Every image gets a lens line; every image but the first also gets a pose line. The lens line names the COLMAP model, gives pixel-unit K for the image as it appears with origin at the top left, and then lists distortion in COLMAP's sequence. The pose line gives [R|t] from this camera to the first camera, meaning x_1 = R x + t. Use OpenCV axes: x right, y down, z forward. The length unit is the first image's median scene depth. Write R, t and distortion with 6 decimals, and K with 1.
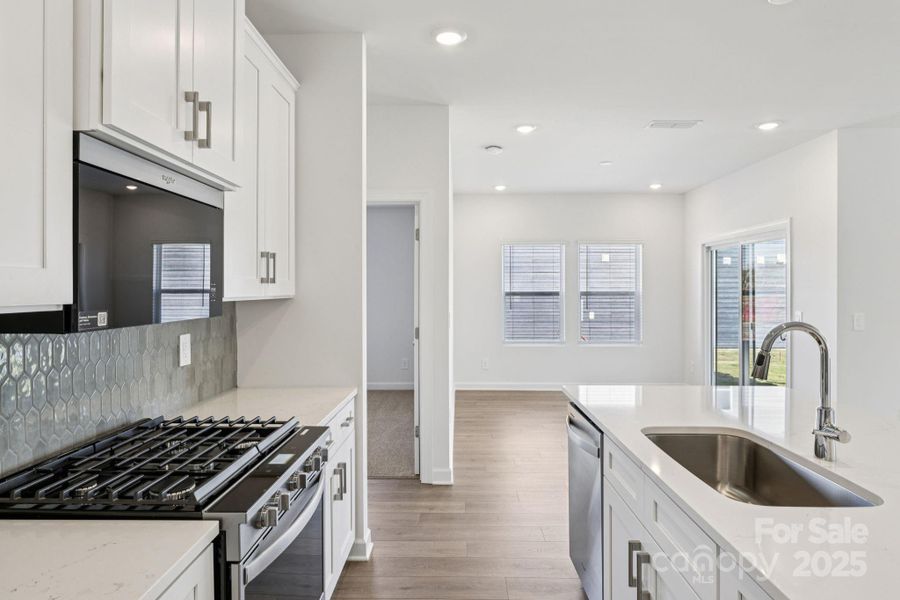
lens RADIAL K [[539.9, 0, 448.9], [0, 539.9, 292.1], [0, 0, 1]] dist [0.006721, 0.000428]
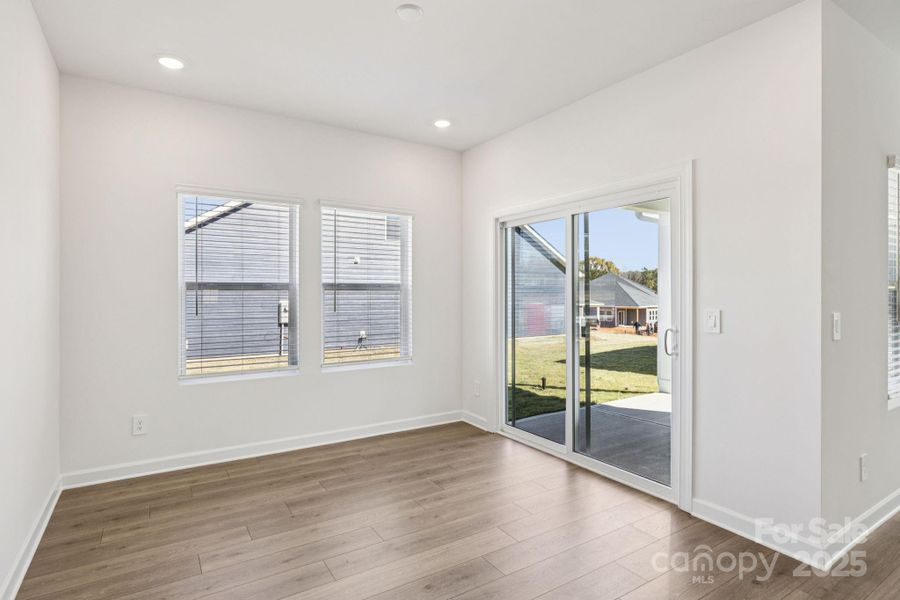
lens RADIAL K [[456.3, 0, 435.2], [0, 456.3, 285.9], [0, 0, 1]] dist [0.025499, 0.000132]
pose [[0.829509, 0.012168, 0.558361, 0.056670], [0.000358, 0.999751, -0.022319, 0.014671], [-0.558494, 0.018714, 0.829298, 0.504482]]
